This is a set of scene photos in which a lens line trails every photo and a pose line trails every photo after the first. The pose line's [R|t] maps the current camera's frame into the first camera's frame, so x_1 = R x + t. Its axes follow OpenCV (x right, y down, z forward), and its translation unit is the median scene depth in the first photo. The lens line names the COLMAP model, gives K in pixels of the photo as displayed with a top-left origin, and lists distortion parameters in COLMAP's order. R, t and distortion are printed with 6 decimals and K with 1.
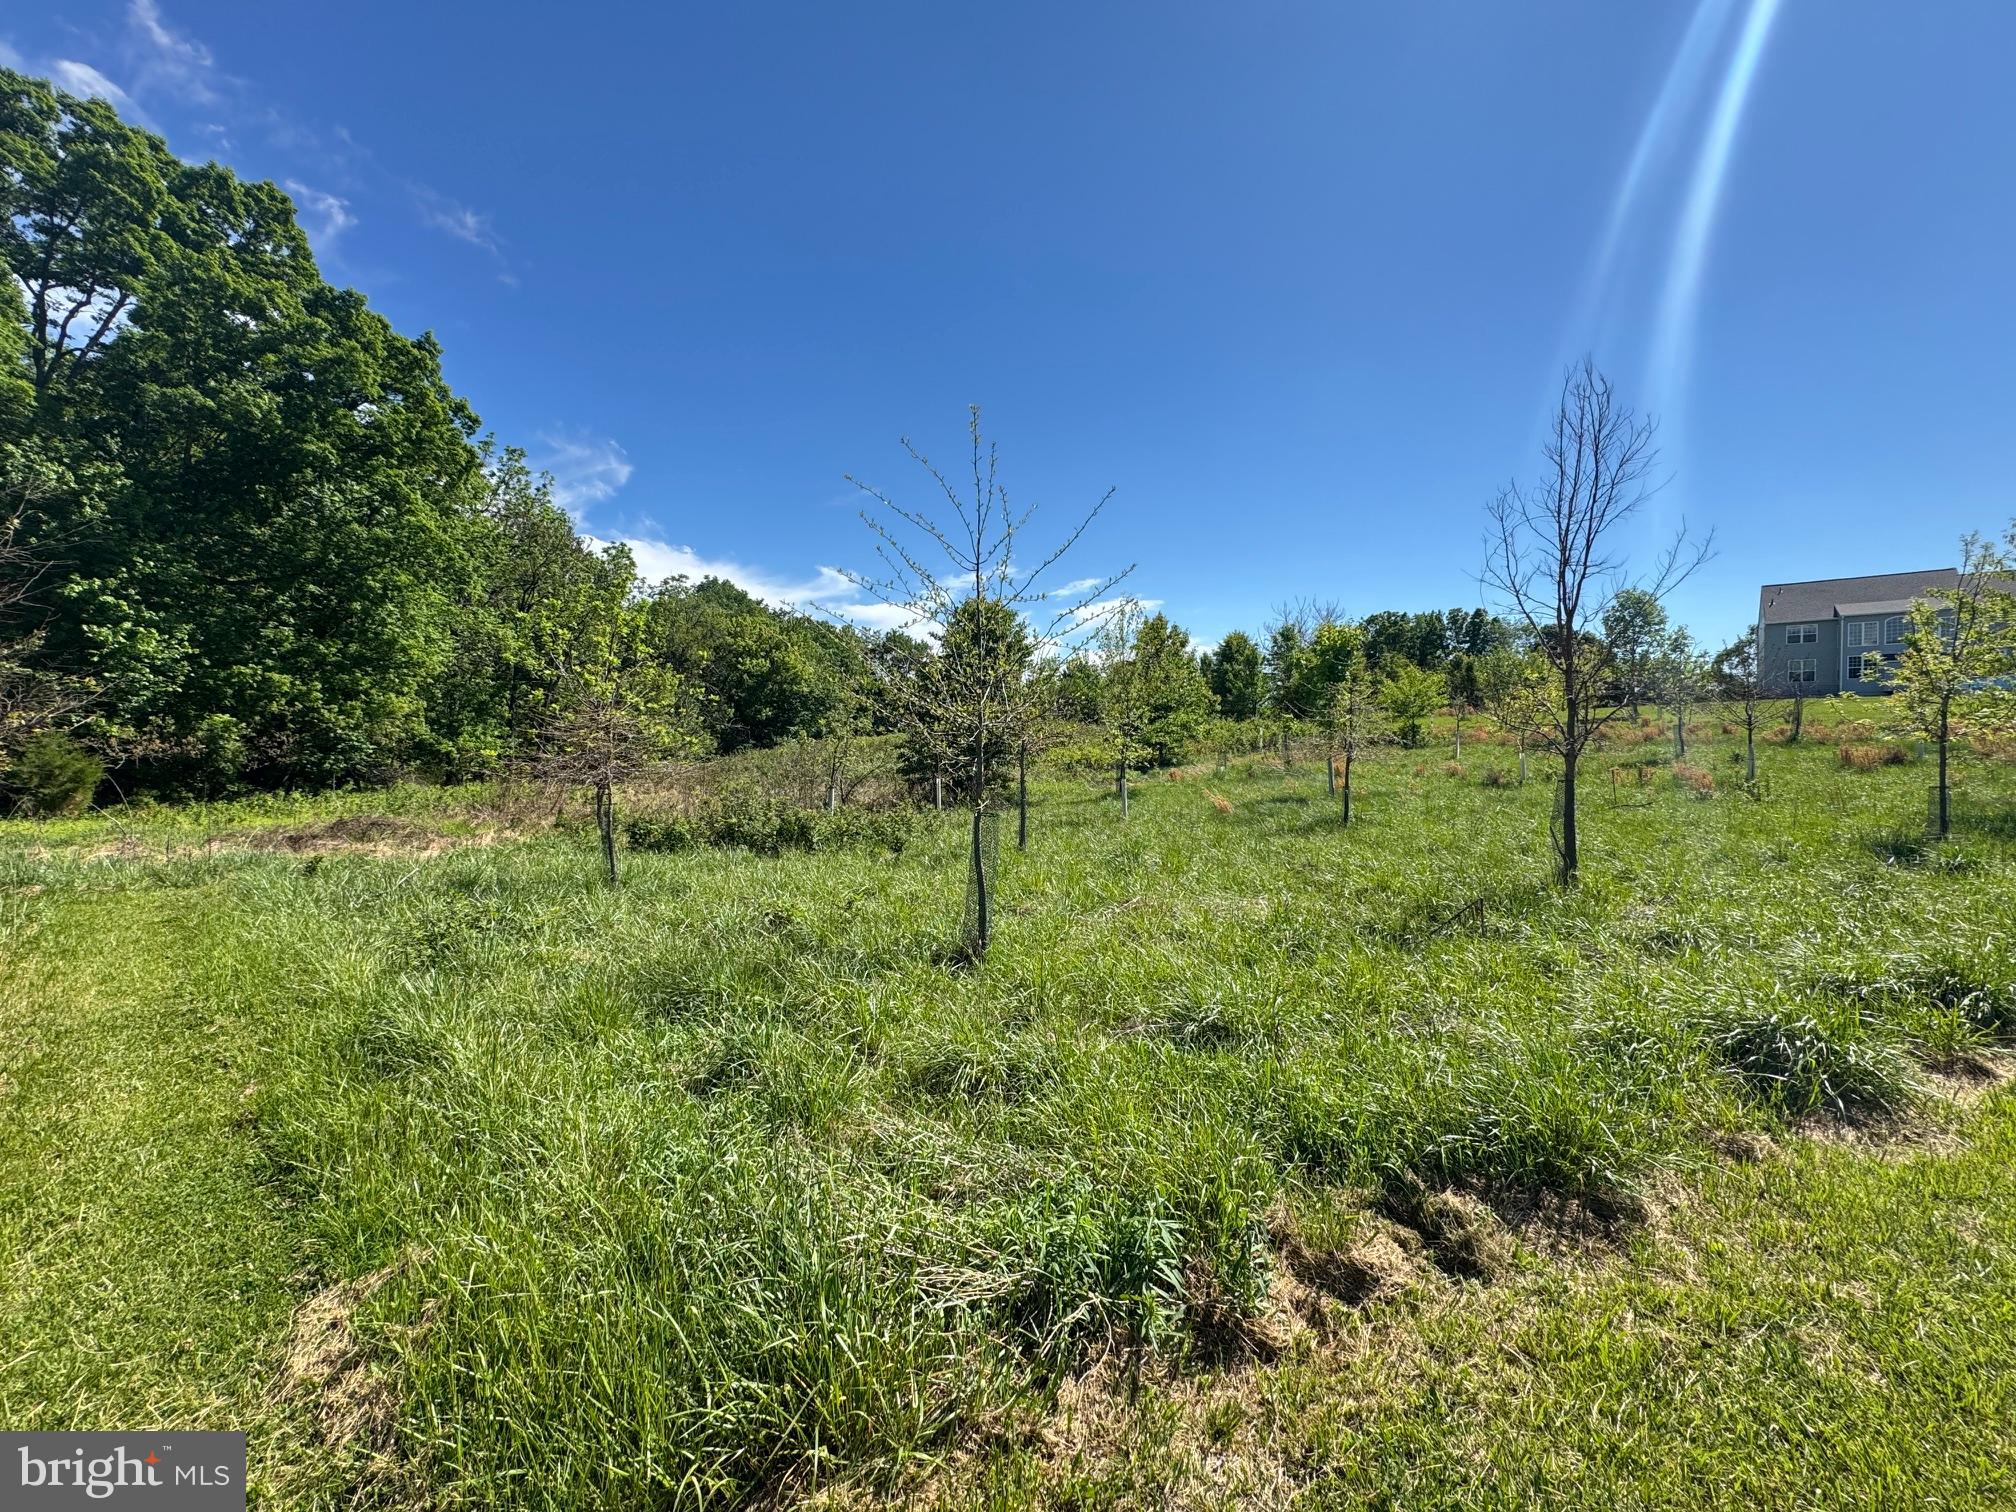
lens RADIAL K [[799.5, 0, 1004.4], [0, 799.5, 752.2], [0, 0, 1]] dist [-0.002636, 0.000137]
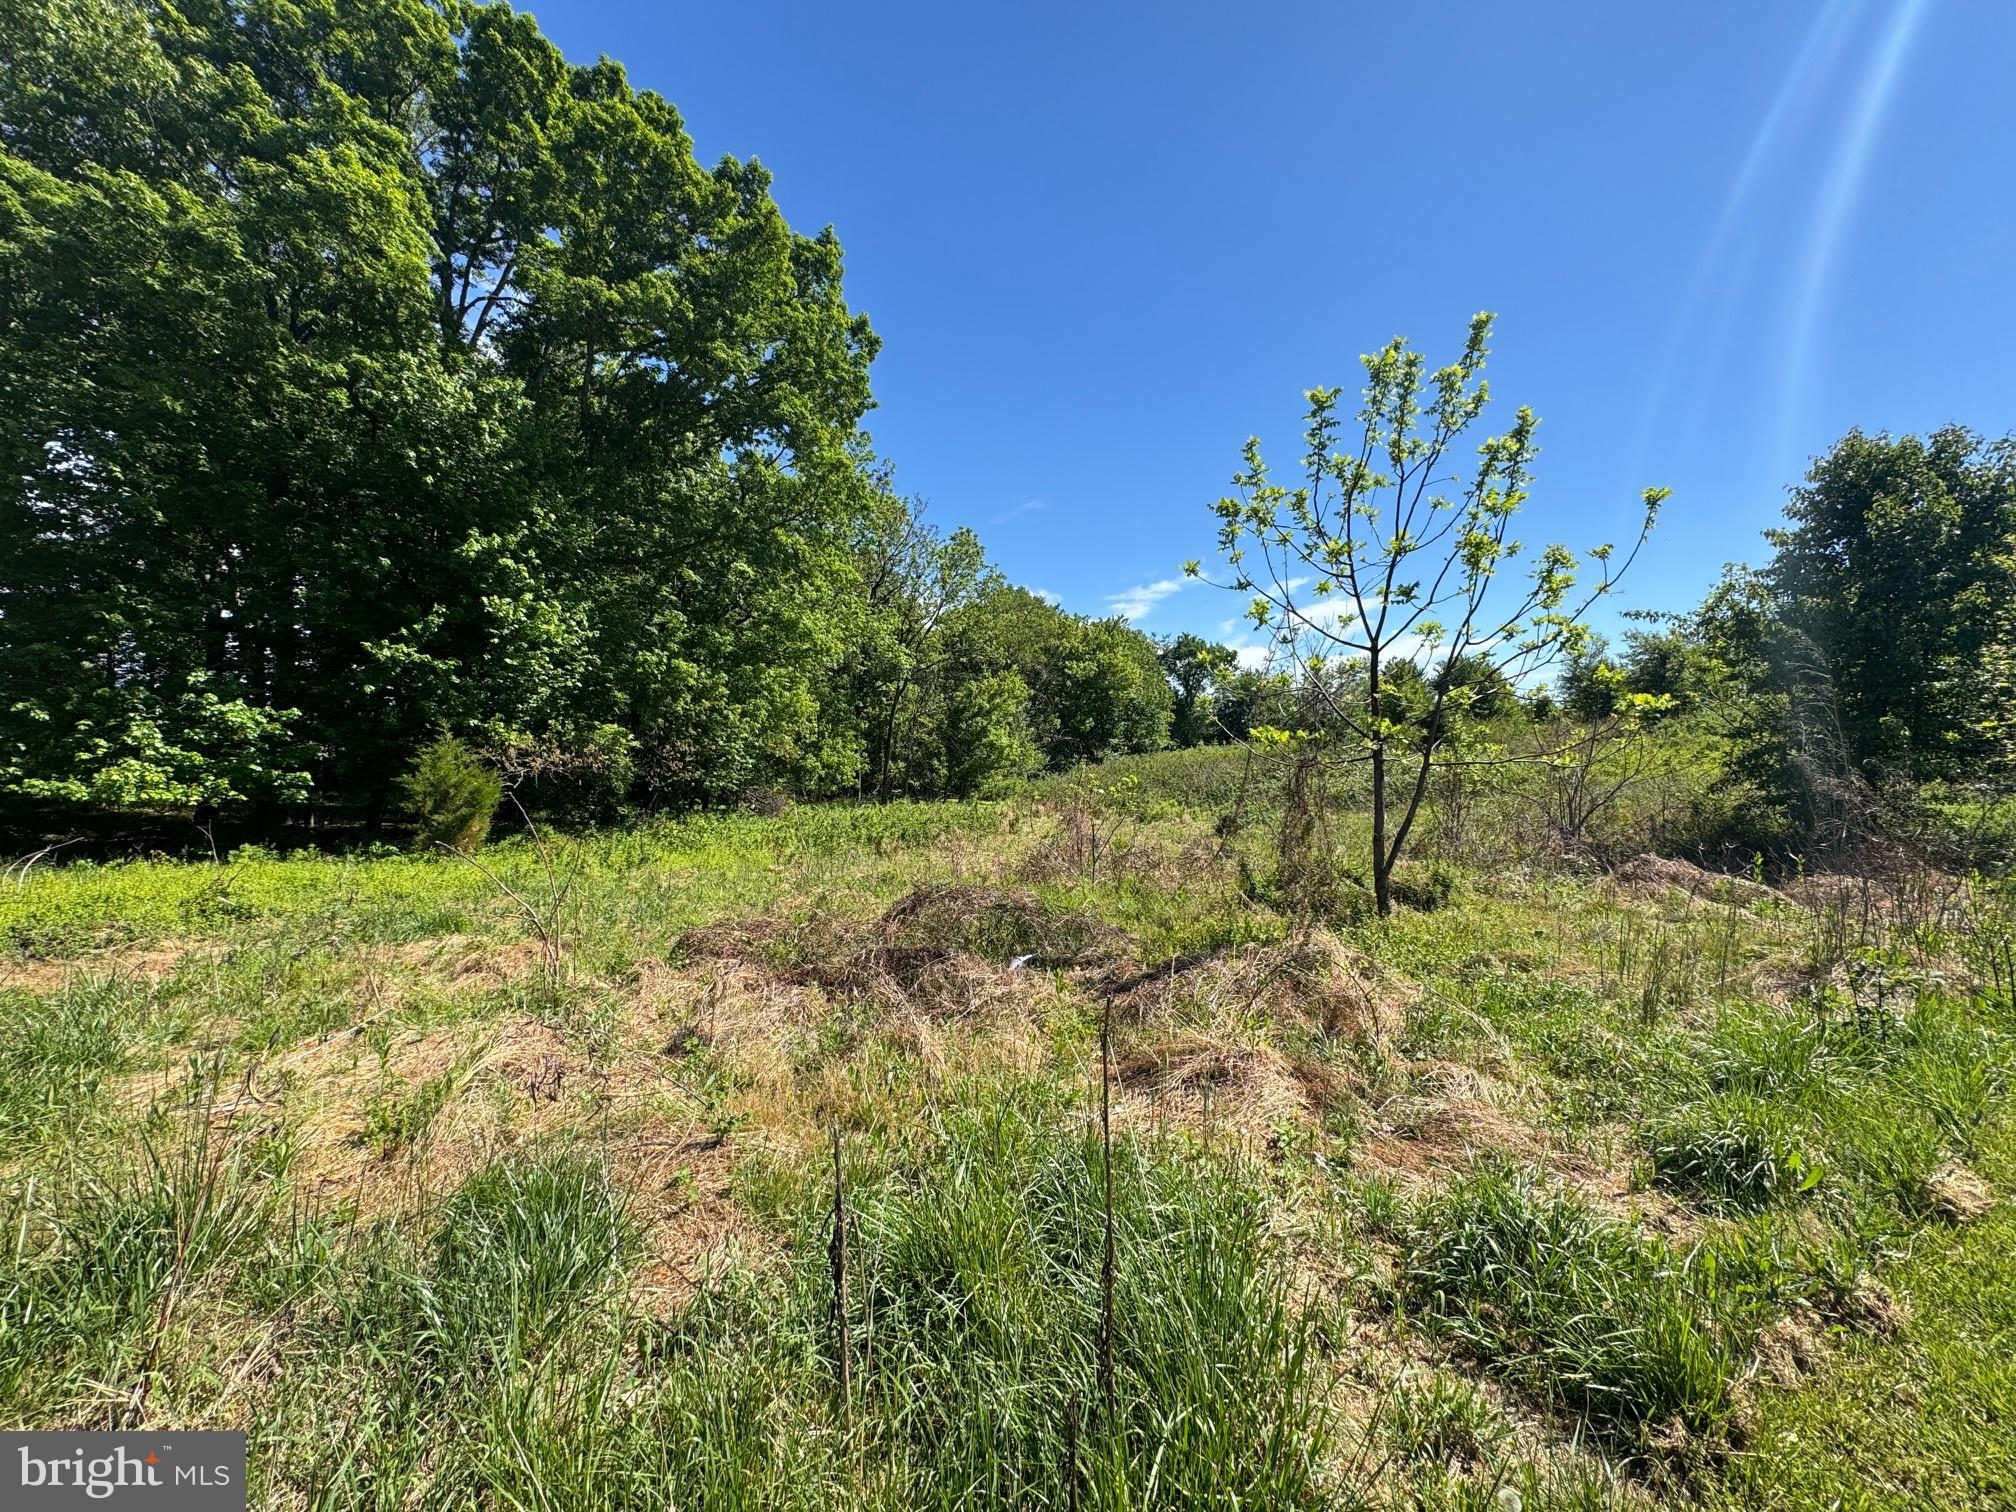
lens RADIAL K [[799.5, 0, 1003.6], [0, 799.5, 753.1], [0, 0, 1]] dist [-0.002636, 0.000137]
pose [[0.960027, -0.018981, -0.279263, -0.403175], [0.012681, 0.999623, -0.024349, 0.010994], [0.279620, 0.019835, 0.959906, 0.354007]]
